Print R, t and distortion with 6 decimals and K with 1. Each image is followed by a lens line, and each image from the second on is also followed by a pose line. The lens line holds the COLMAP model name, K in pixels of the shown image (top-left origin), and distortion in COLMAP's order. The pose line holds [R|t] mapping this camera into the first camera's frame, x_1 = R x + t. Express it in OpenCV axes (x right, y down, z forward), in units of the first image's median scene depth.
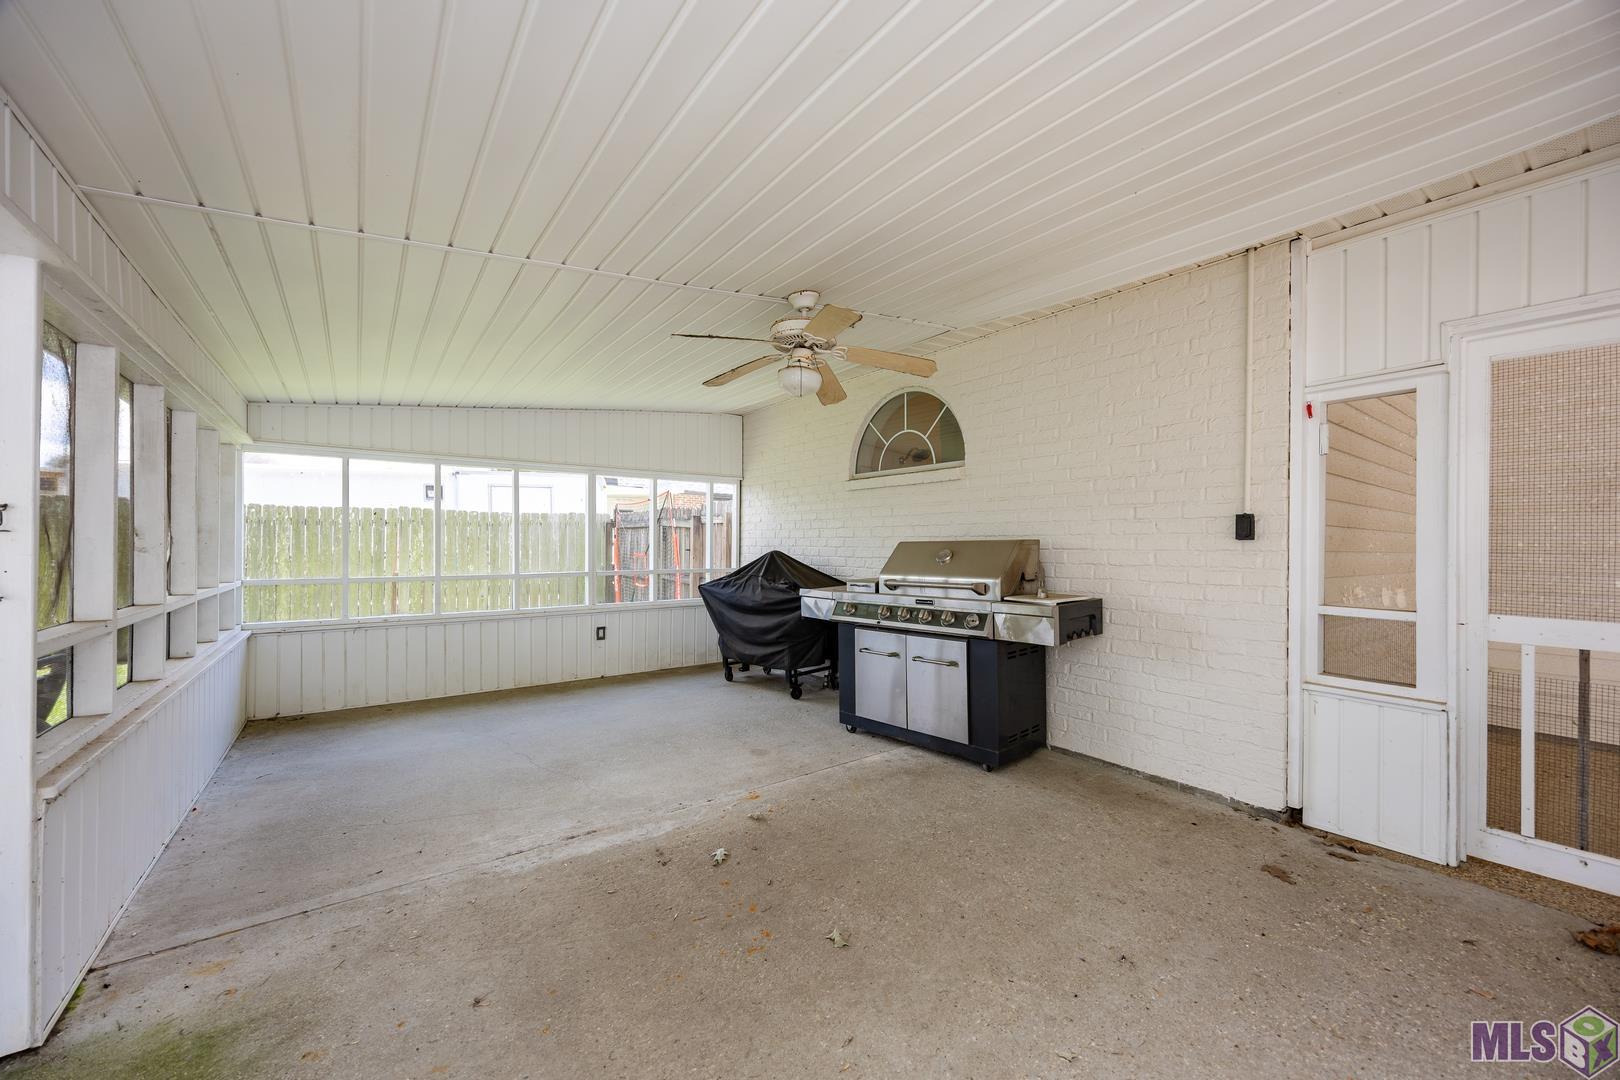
lens RADIAL K [[621.1, 0, 810.3], [0, 621.1, 544.9], [0, 0, 1]] dist [-0.002705, 0.000606]
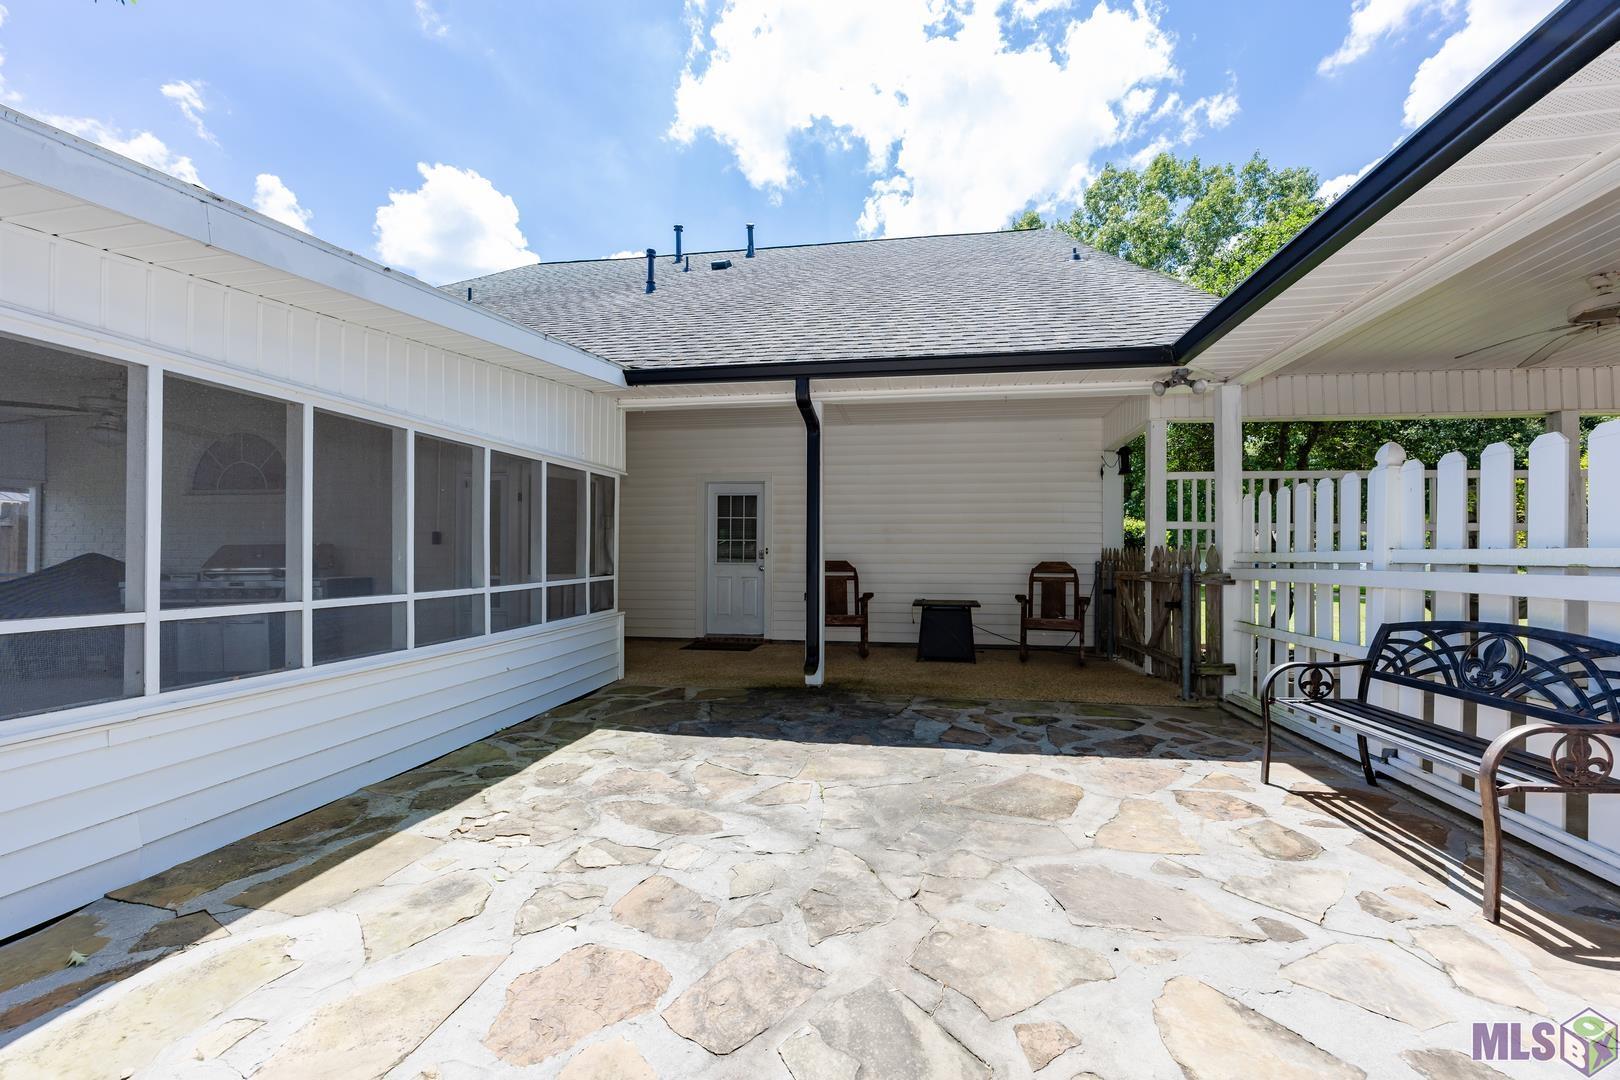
lens RADIAL K [[621.1, 0, 826.6], [0, 621.1, 549.4], [0, 0, 1]] dist [-0.002705, 0.000606]
pose [[0.701656, 0.002437, 0.712511, 0.082487], [0.001788, 0.999985, -0.005181, 0.012244], [-0.712513, 0.004909, 0.701641, -0.780006]]
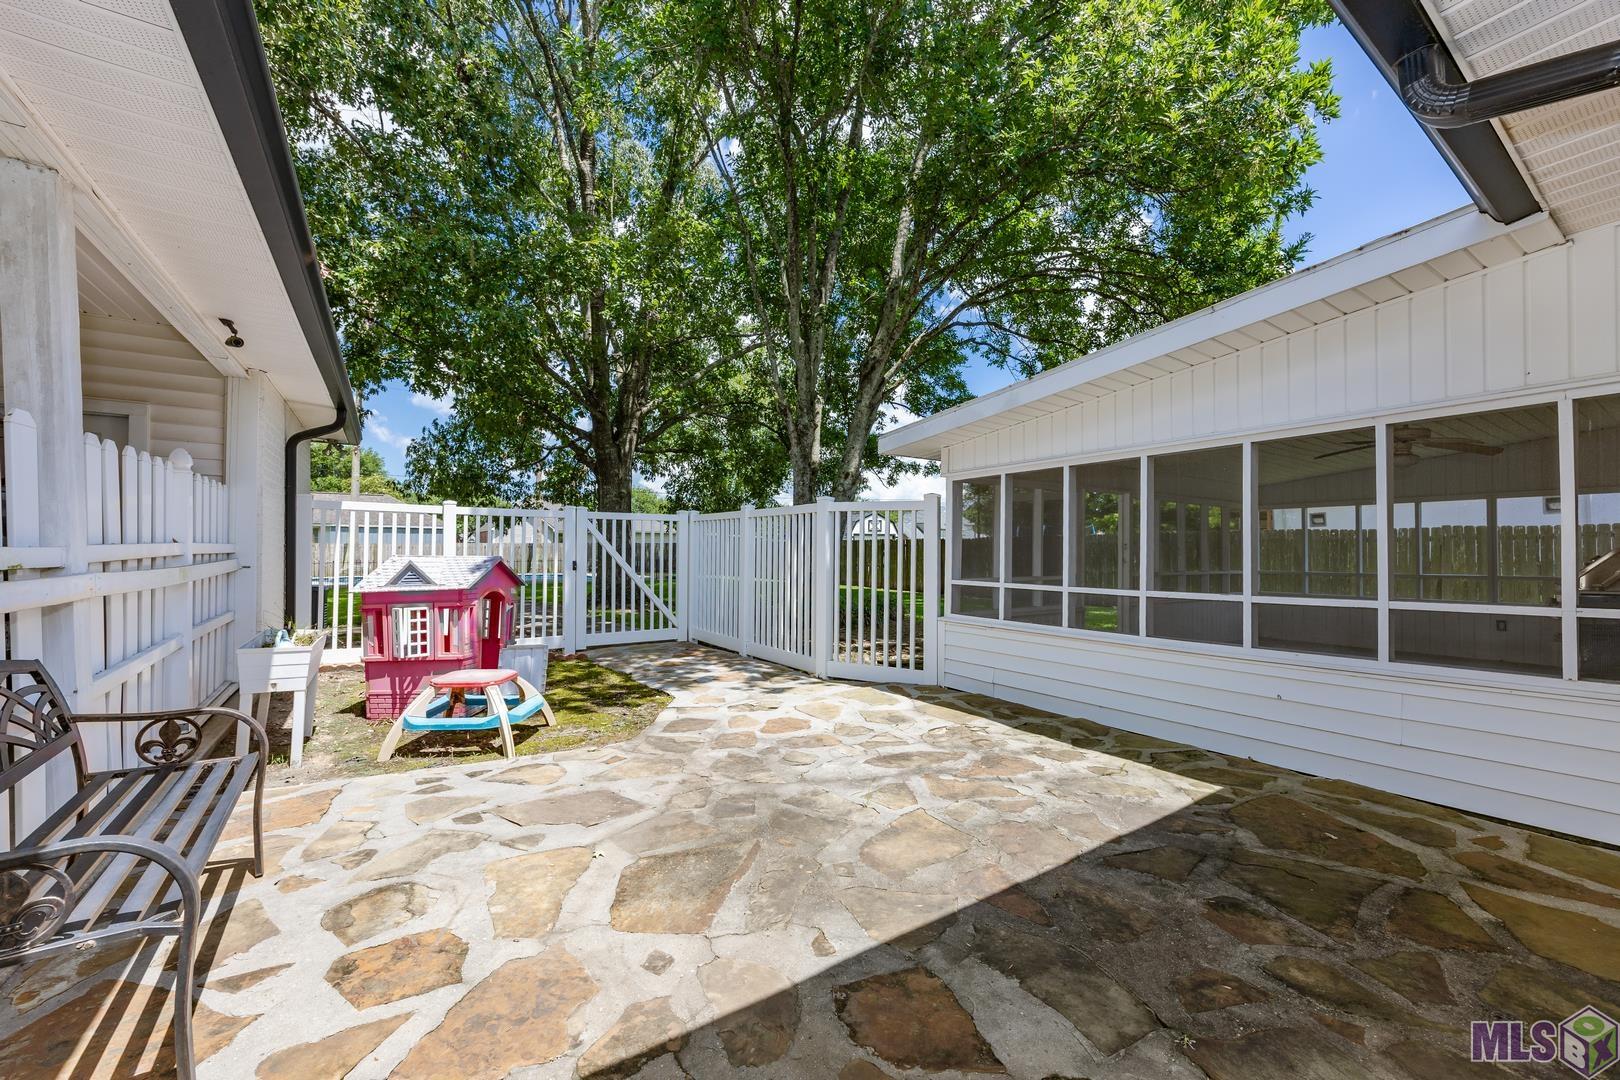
lens RADIAL K [[621.1, 0, 809.5], [0, 621.1, 549.6], [0, 0, 1]] dist [-0.002705, 0.000606]
pose [[-0.035515, -0.012281, -0.999294, 2.420928], [-0.002377, 0.999923, -0.012204, 0.013764], [0.999366, 0.001942, -0.035541, 0.124765]]
